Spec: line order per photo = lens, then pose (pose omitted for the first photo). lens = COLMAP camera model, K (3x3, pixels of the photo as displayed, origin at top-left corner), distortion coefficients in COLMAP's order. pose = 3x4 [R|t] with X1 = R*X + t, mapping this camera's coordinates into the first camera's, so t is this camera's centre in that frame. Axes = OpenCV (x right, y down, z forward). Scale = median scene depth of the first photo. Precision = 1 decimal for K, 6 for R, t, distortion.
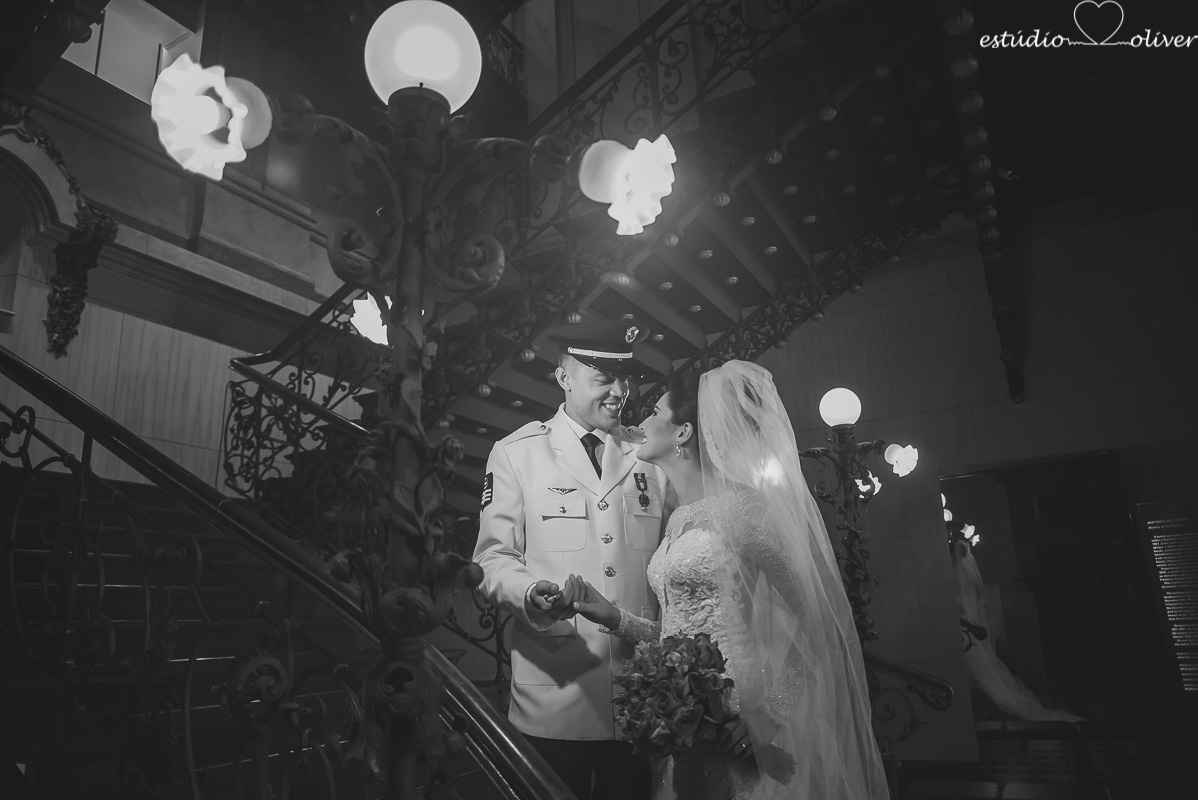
lens RADIAL K [[844.3, 0, 599.0], [0, 844.3, 400.0], [0, 0, 1]] dist [-0.130424, 0.106952]
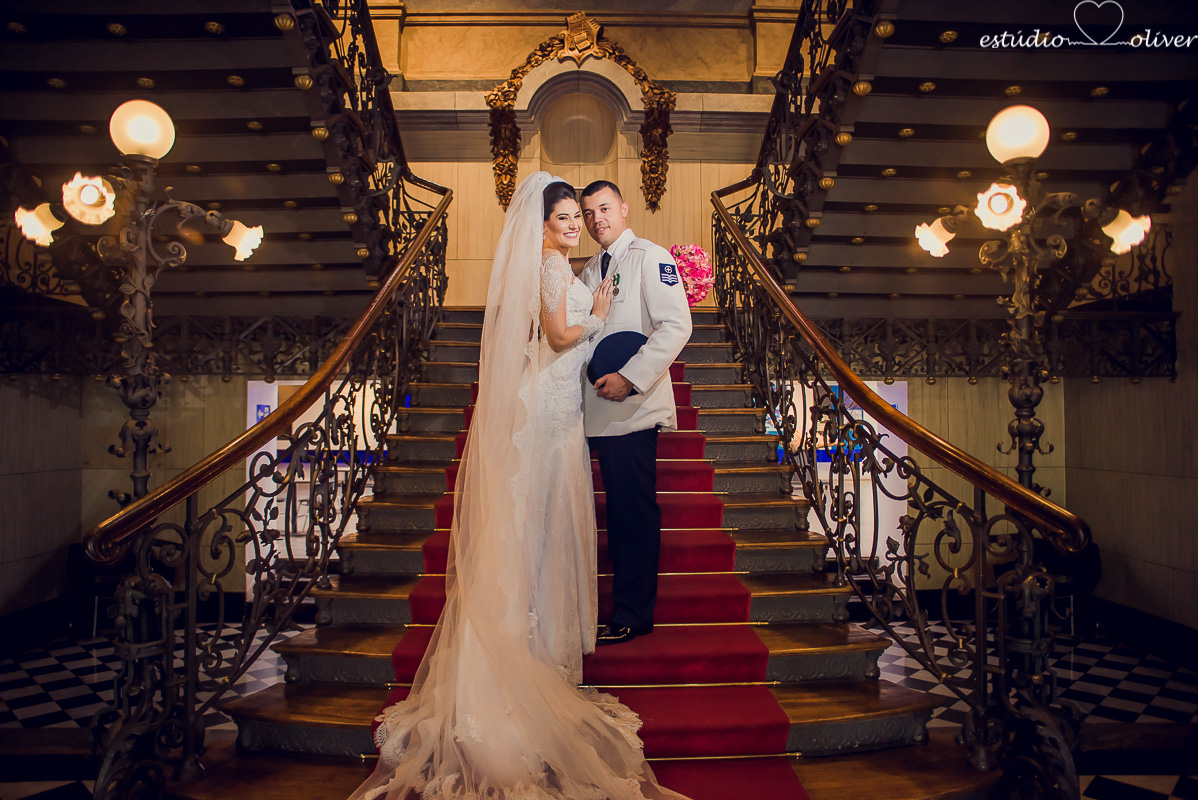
lens RADIAL K [[844.3, 0, 599.0], [0, 844.3, 400.0], [0, 0, 1]] dist [-0.130424, 0.106952]
pose [[0.481028, 0.023018, -0.876403, 0.488123], [0.201182, 0.970081, 0.135901, 0.040490], [0.853310, -0.241689, 0.462005, 0.218488]]
